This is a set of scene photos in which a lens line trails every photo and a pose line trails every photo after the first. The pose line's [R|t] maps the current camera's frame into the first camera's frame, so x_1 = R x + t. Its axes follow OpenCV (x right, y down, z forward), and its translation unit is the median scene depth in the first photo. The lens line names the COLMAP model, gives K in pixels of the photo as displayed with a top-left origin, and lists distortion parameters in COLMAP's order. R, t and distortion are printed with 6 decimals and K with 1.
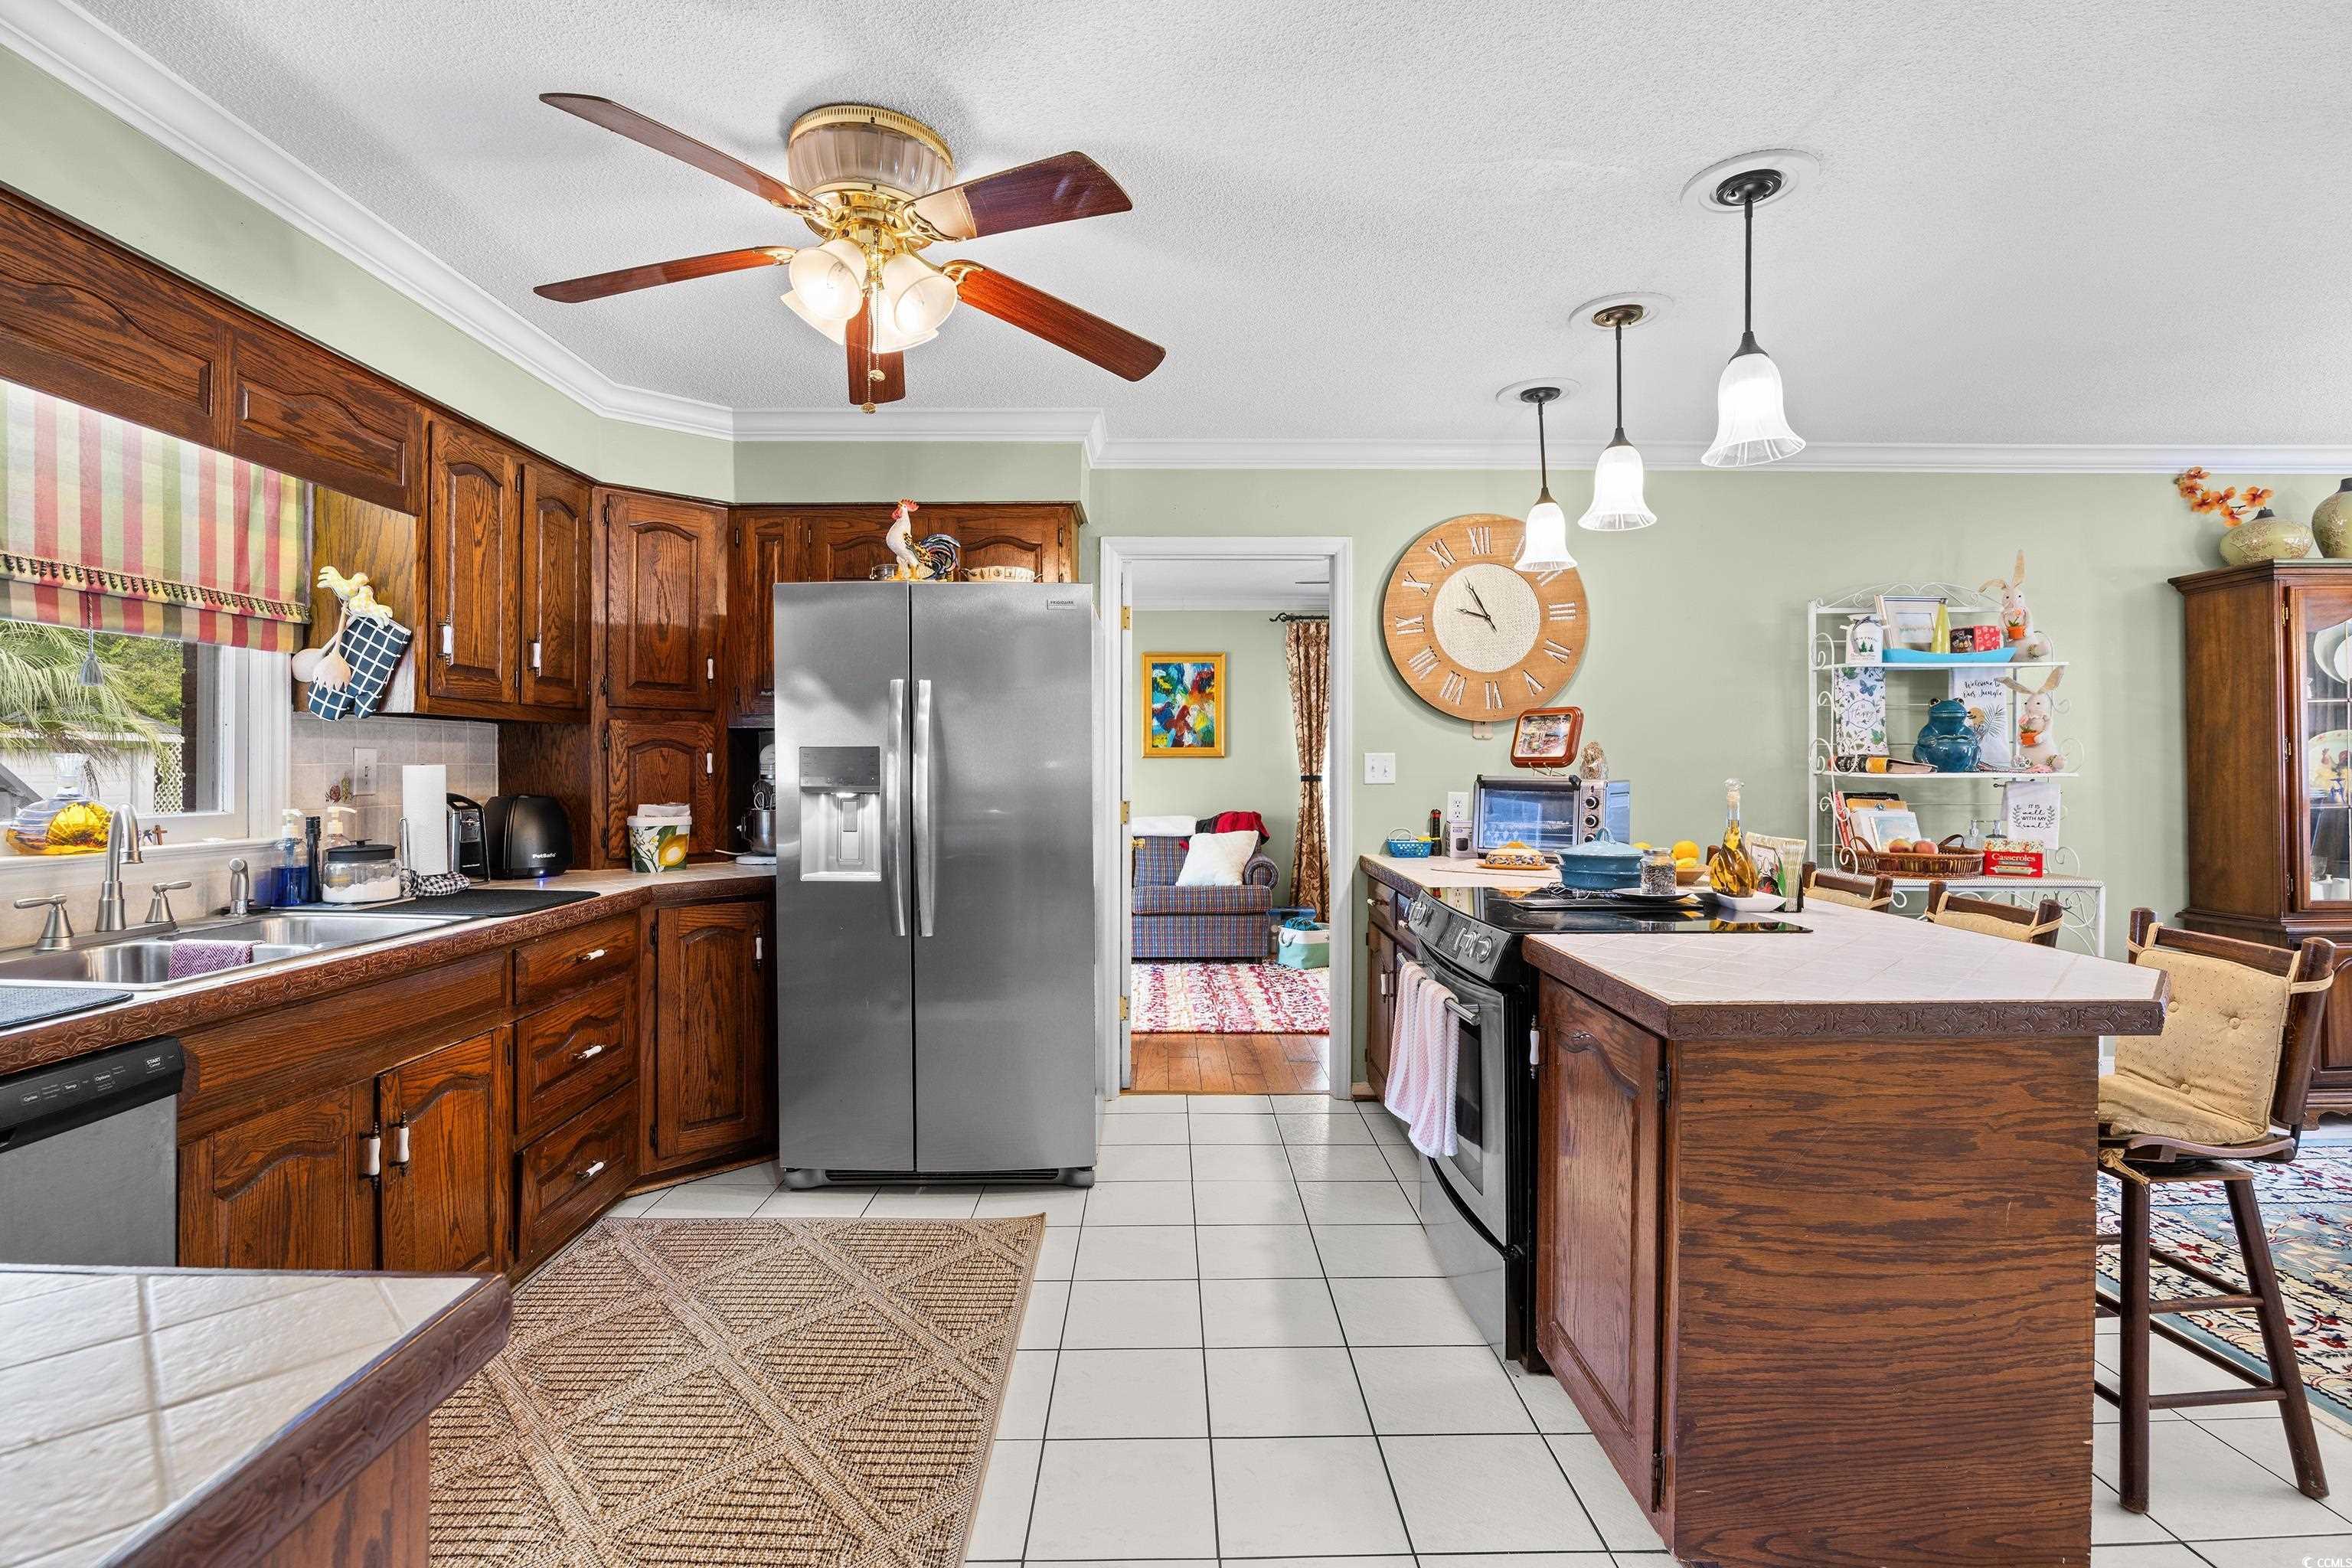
lens RADIAL K [[1081.1, 0, 1169.1], [0, 1081.1, 773.1], [0, 0, 1]] dist [-0.014194, -0.000074]
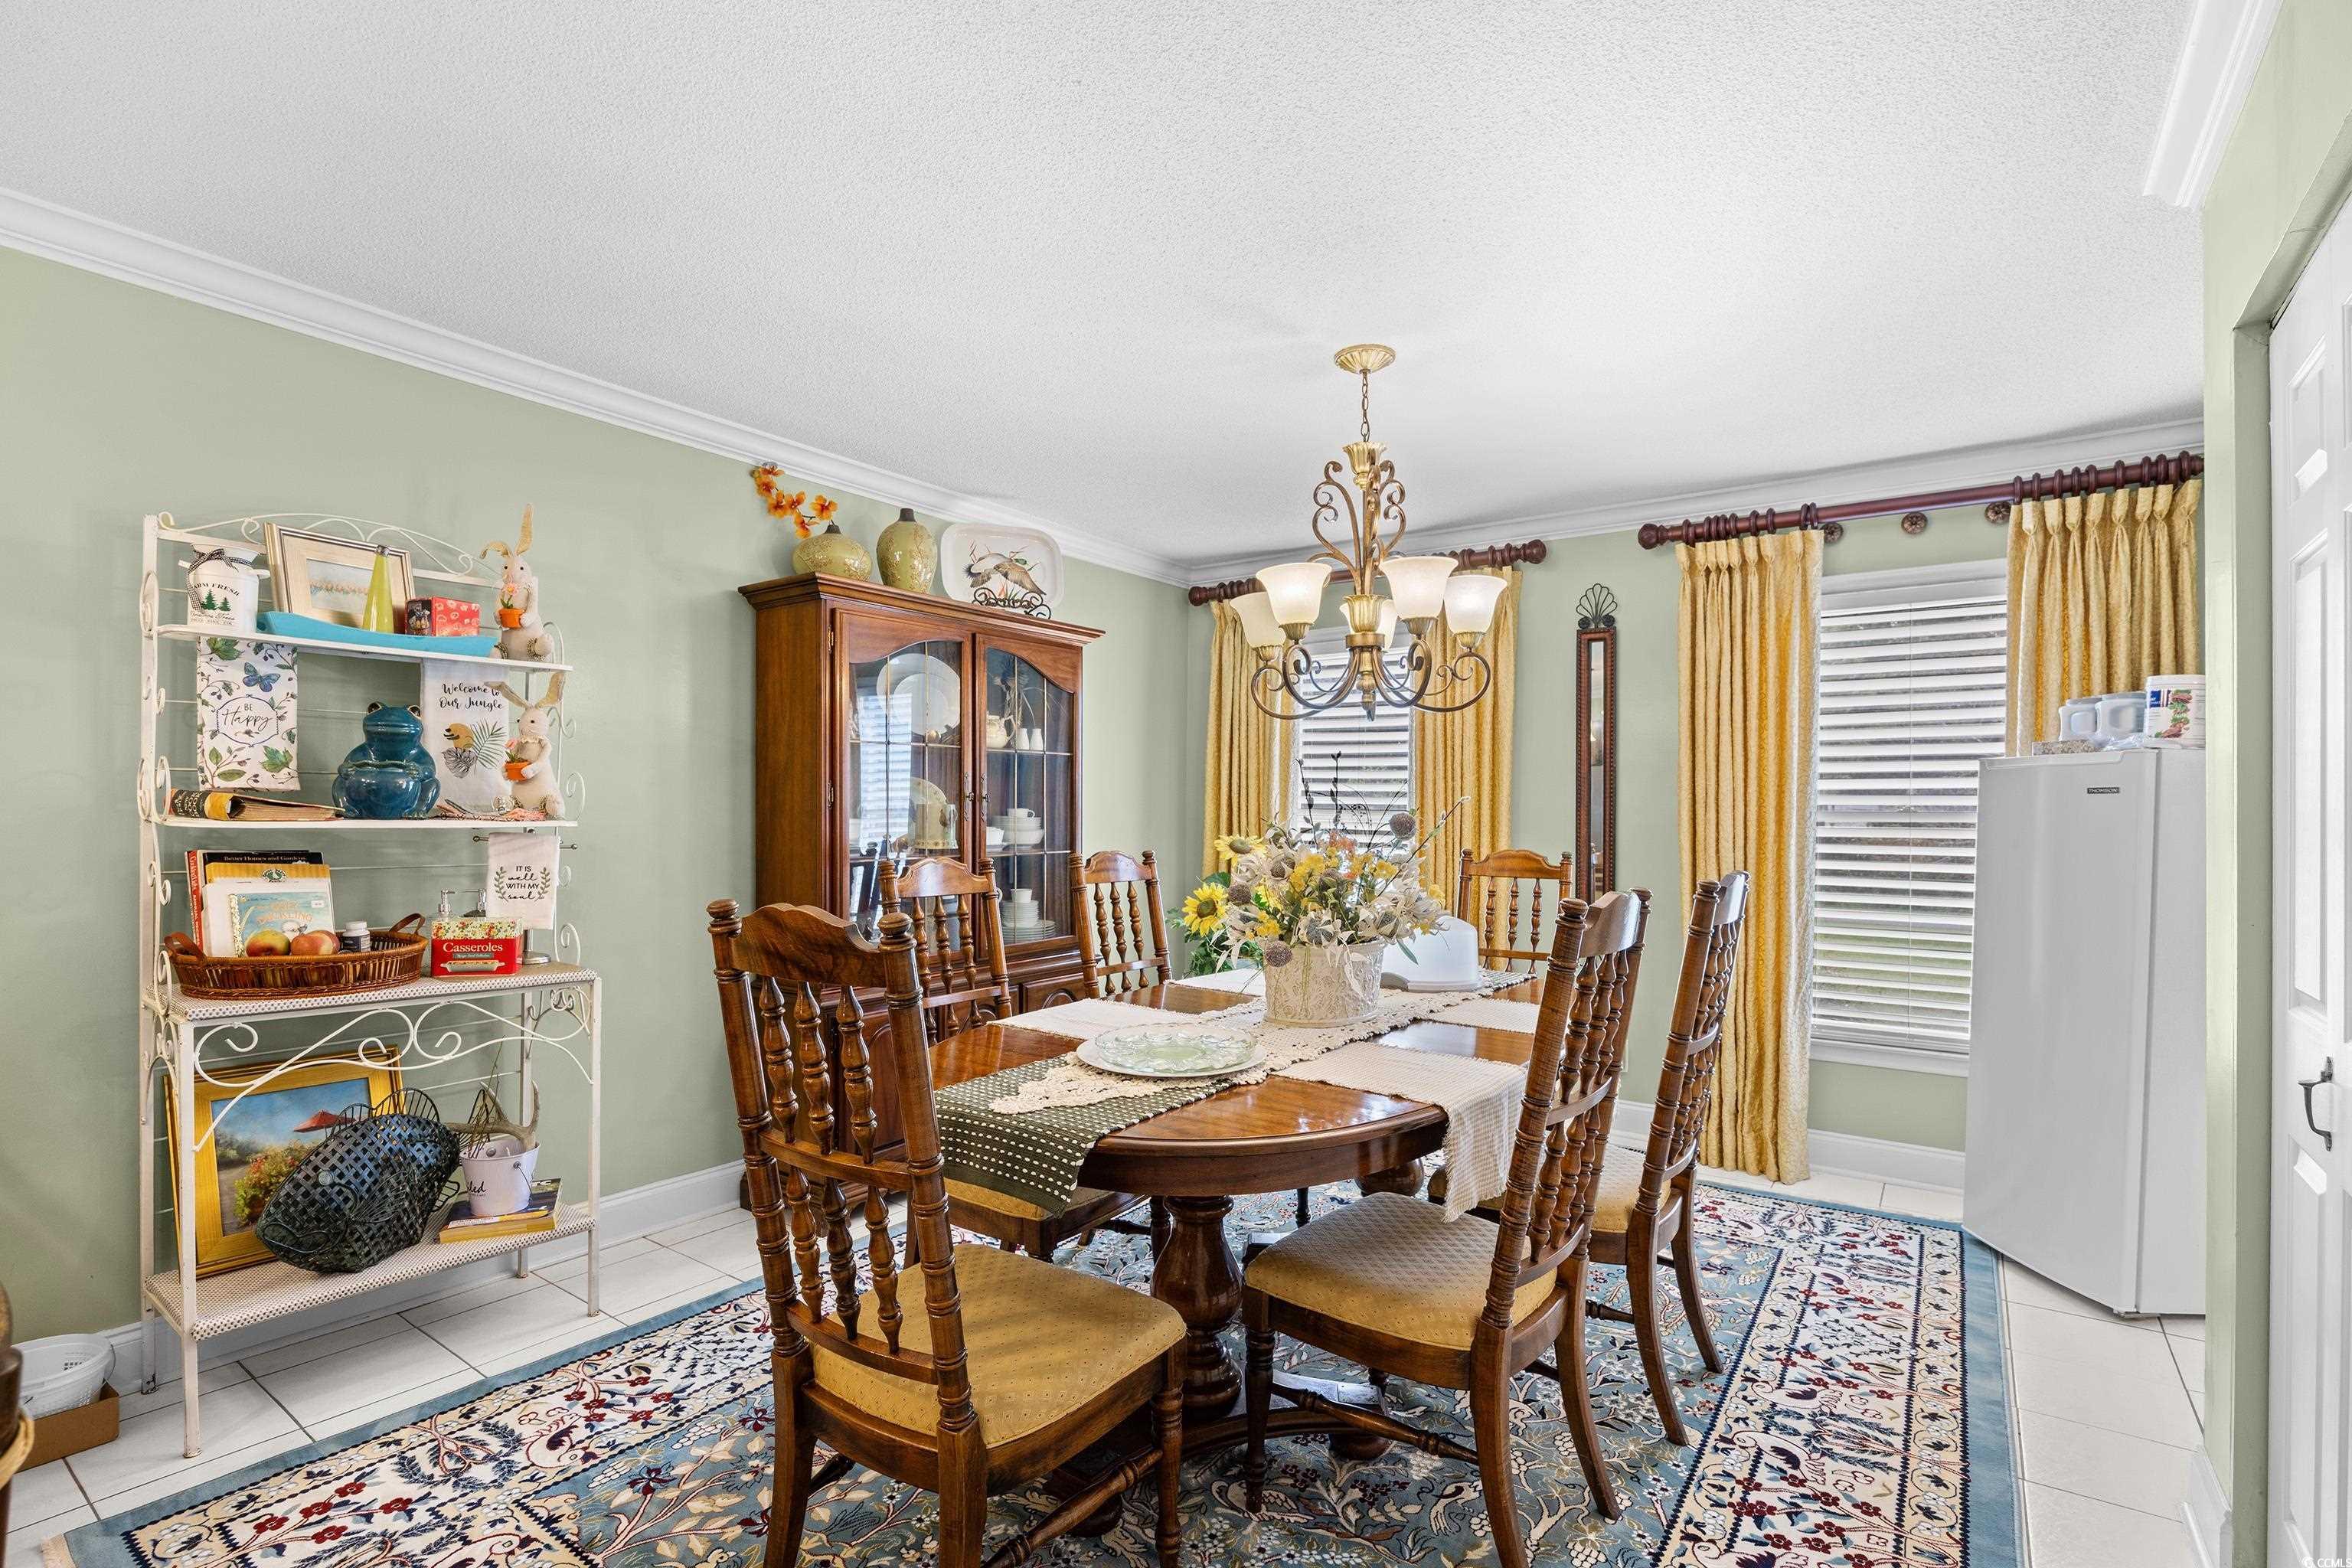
lens RADIAL K [[1089.8, 0, 1178.1], [0, 1089.8, 794.6], [0, 0, 1]] dist [-0.017436, 0.000098]
pose [[0.591645, 0.022253, 0.805892, 0.567374], [-0.007701, 0.999729, -0.021952, -0.005503], [-0.806162, 0.006782, 0.591656, 0.277456]]
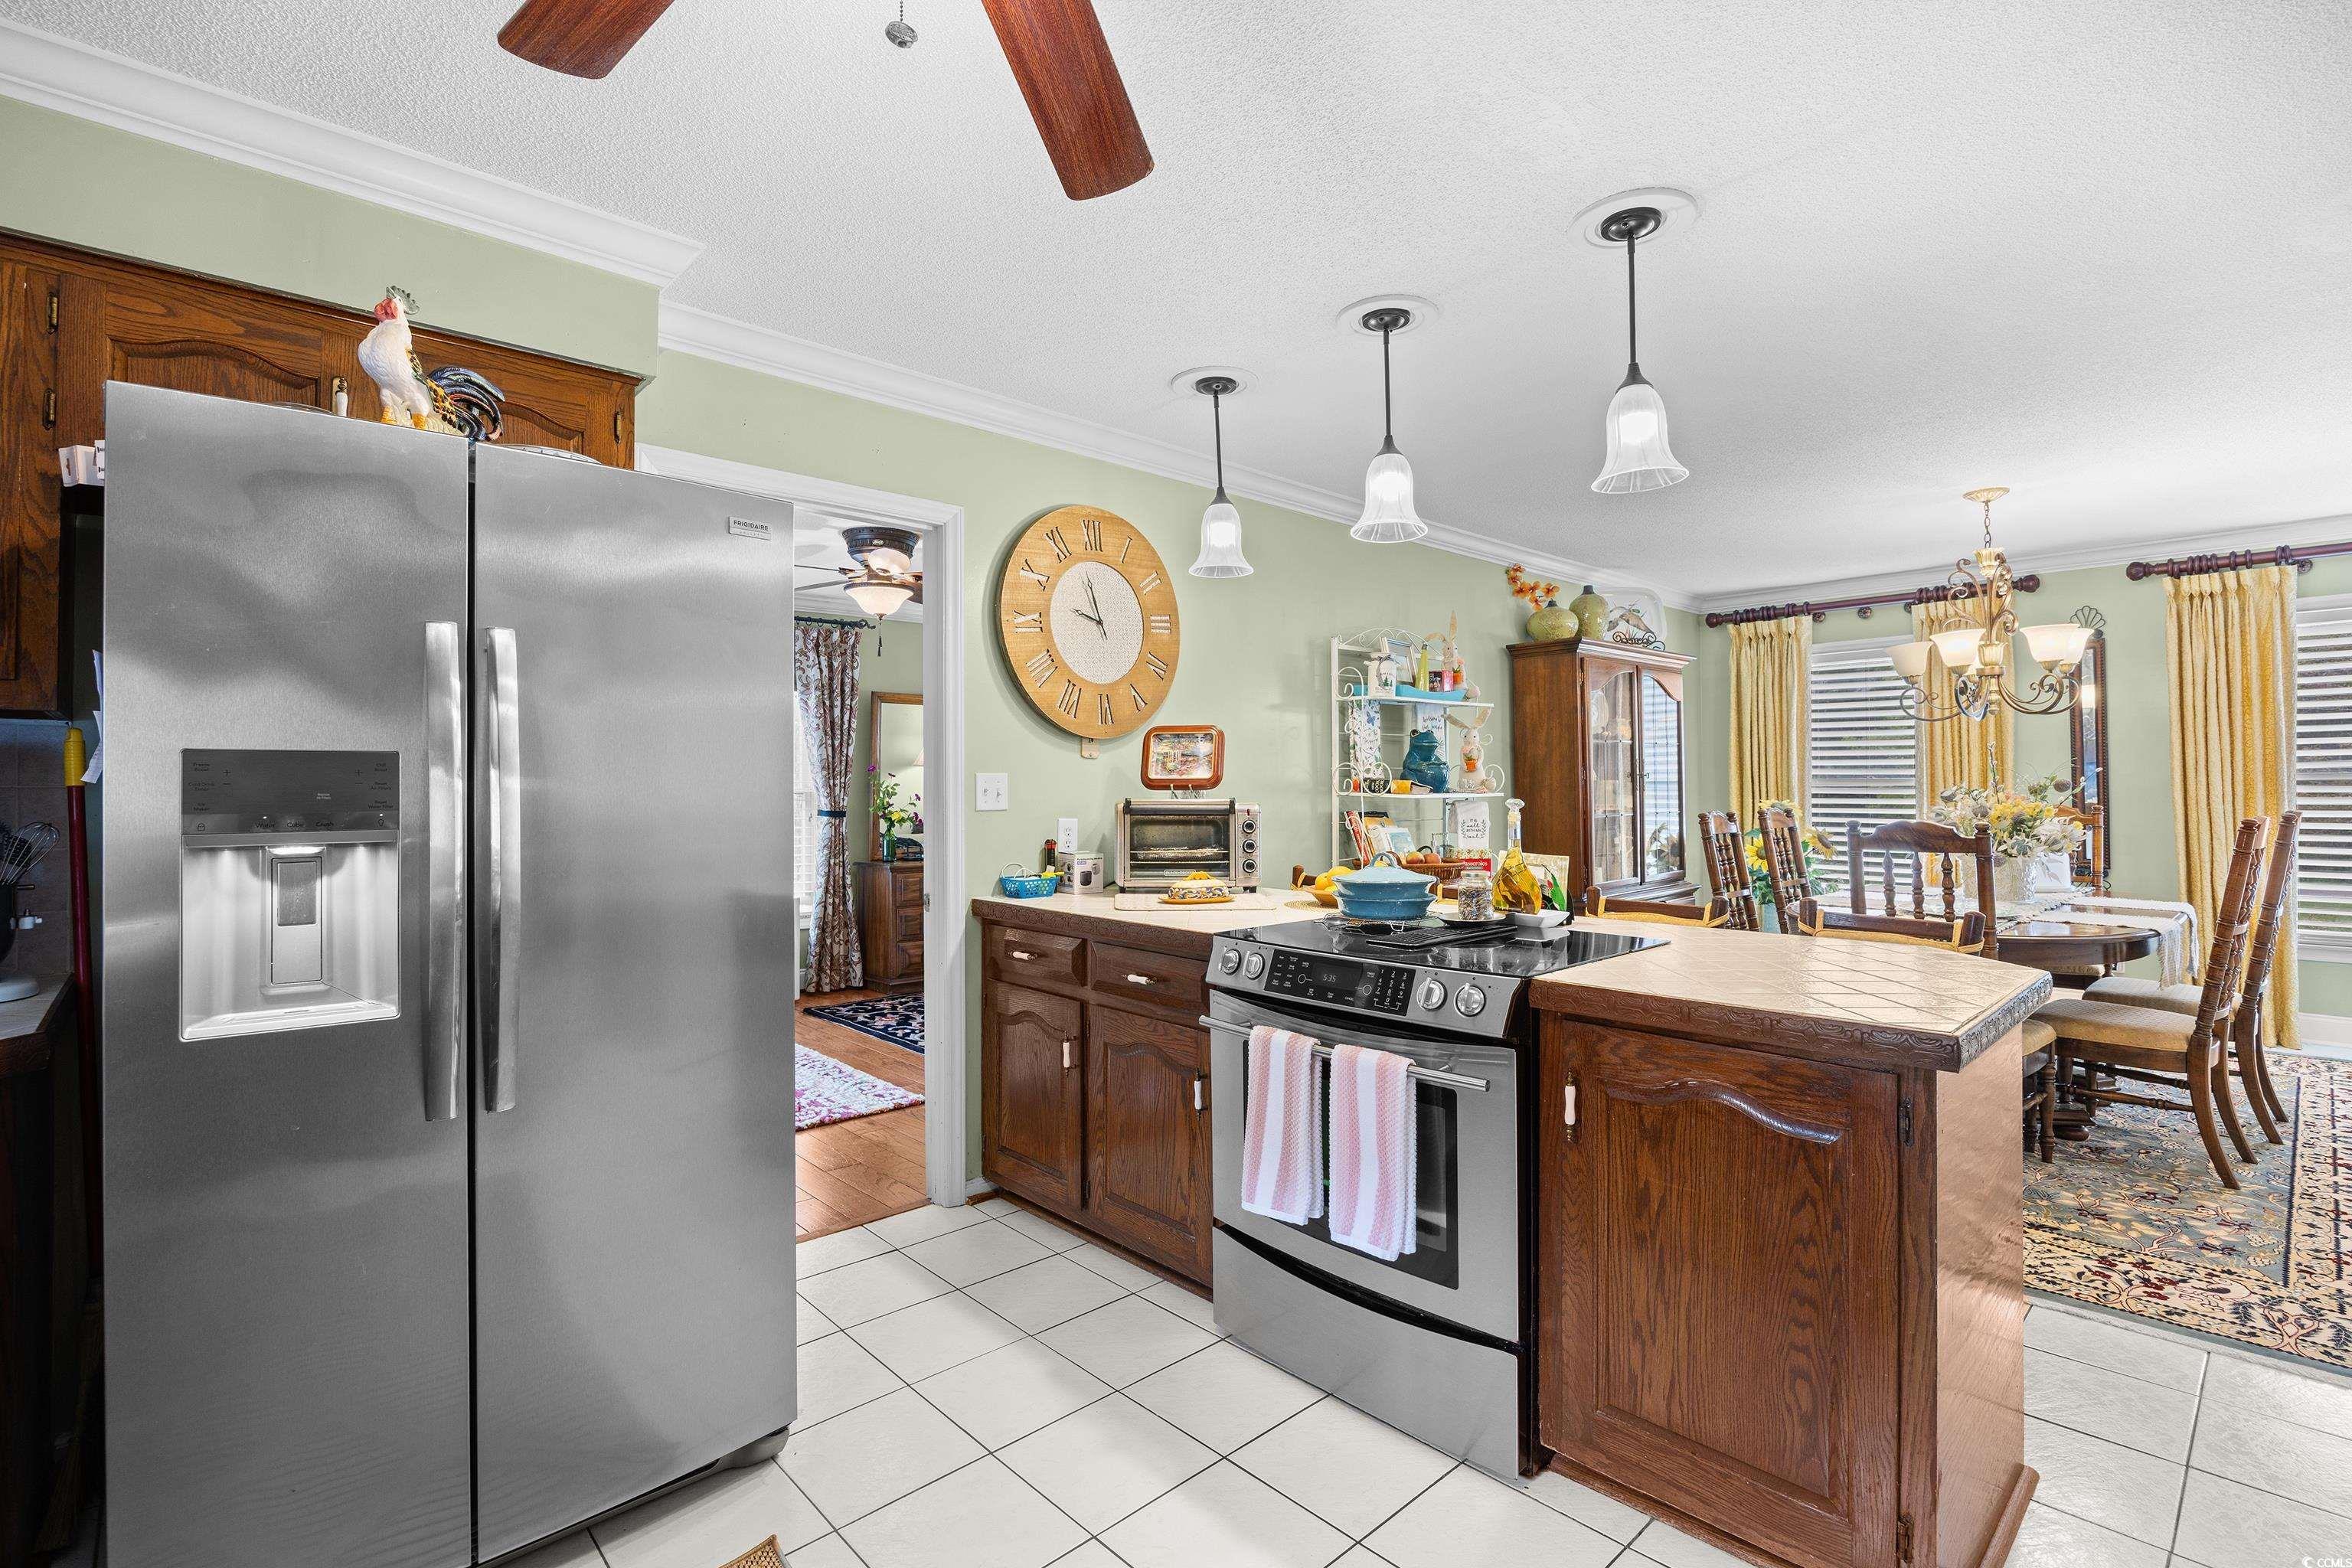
lens RADIAL K [[1081.1, 0, 1169.1], [0, 1081.1, 773.1], [0, 0, 1]] dist [-0.014194, -0.000074]
pose [[0.740145, 0.007835, 0.672401, -0.322992], [0.008078, 0.999756, -0.020542, -0.000647], [-0.672398, 0.020636, 0.739902, 0.367876]]
